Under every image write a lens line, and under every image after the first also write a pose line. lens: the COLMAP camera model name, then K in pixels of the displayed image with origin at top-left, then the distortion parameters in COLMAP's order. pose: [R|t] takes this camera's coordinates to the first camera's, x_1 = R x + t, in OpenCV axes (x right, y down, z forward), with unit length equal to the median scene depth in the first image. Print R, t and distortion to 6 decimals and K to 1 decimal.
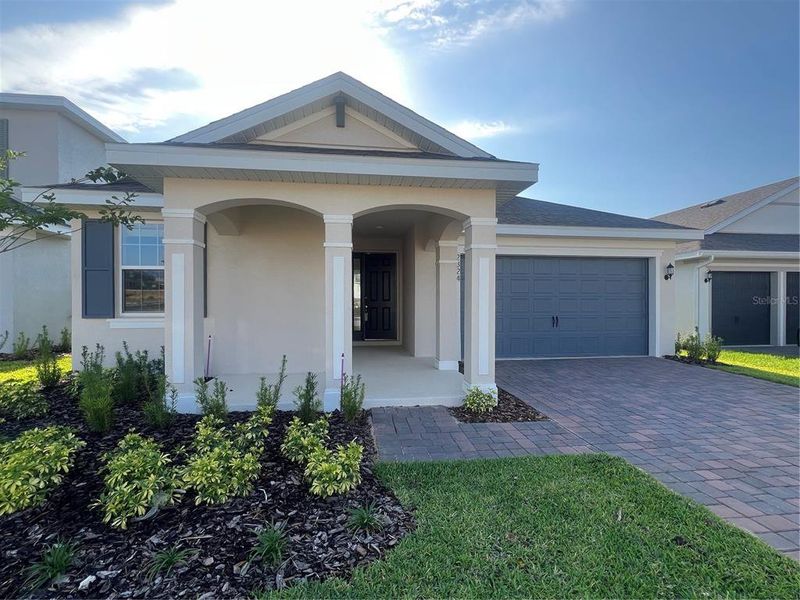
lens RADIAL K [[356.5, 0, 404.9], [0, 356.5, 302.4], [0, 0, 1]] dist [-0.000347, 0.000267]
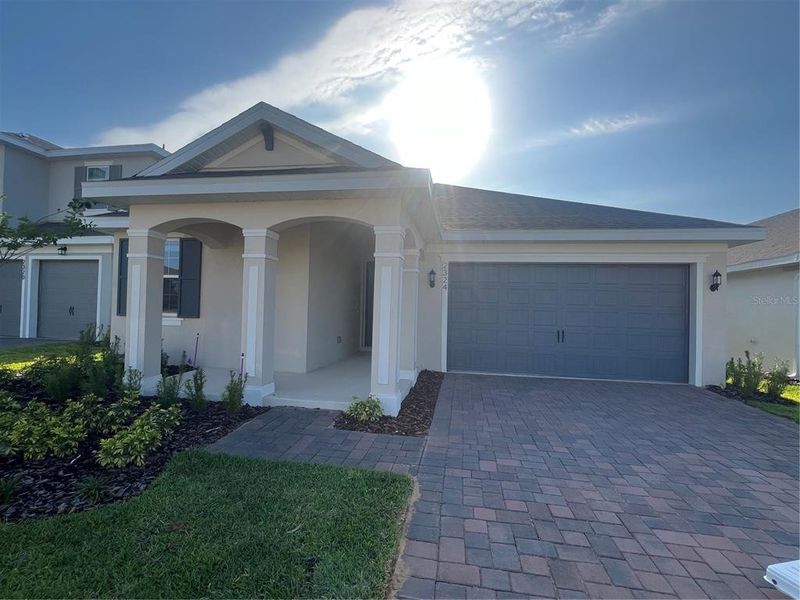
lens RADIAL K [[356.5, 0, 404.9], [0, 356.5, 302.4], [0, 0, 1]] dist [-0.000347, 0.000267]
pose [[0.959805, 0.018703, -0.280043, 0.562831], [-0.026168, 0.999394, -0.022942, -0.001865], [0.279444, 0.029348, 0.959713, 0.064380]]
